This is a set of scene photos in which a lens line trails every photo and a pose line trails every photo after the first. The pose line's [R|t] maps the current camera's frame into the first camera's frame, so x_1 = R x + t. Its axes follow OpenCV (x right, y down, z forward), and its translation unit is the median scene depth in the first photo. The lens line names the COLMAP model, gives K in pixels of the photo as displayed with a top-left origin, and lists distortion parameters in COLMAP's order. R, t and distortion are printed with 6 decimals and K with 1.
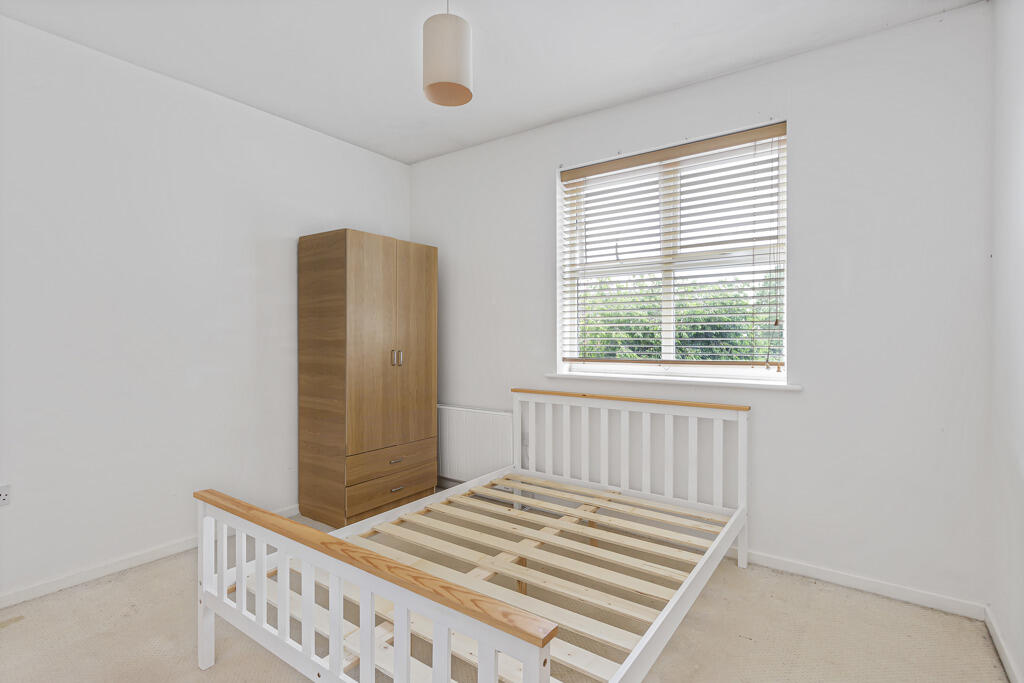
lens RADIAL K [[495.3, 0, 512.0], [0, 495.3, 341.5], [0, 0, 1]] dist [0.001830, 0.000522]
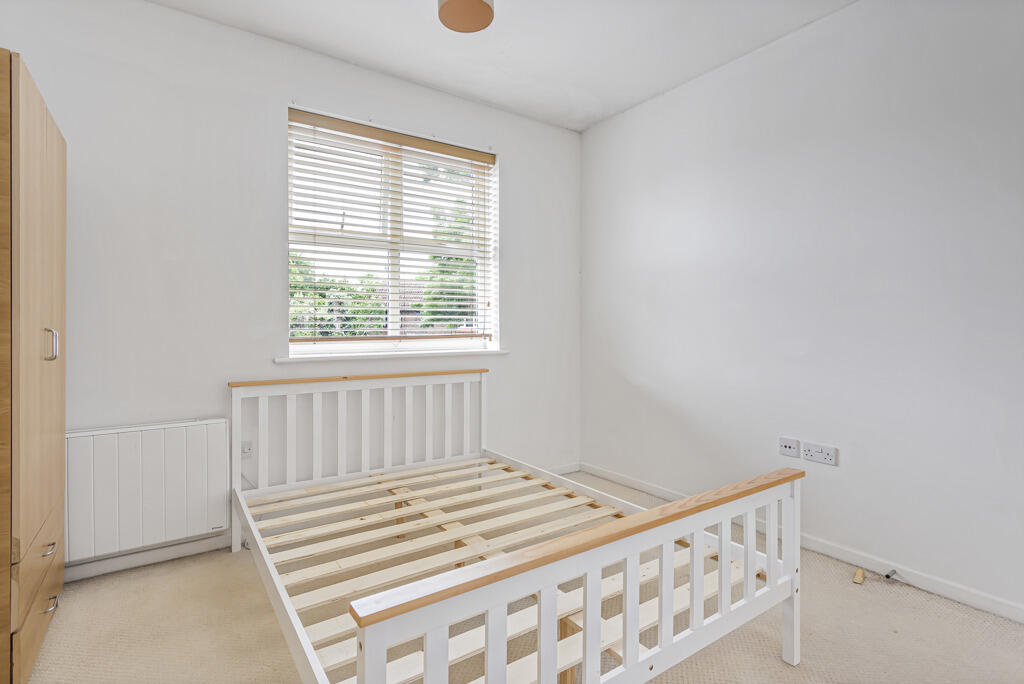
lens RADIAL K [[506.6, 0, 529.0], [0, 506.6, 324.5], [0, 0, 1]] dist [-0.002127, -0.000375]
pose [[0.324094, -0.006267, 0.946004, -0.666013], [0.001824, 0.999980, 0.005999, 0.008006], [-0.946023, -0.000219, 0.324099, 0.426498]]
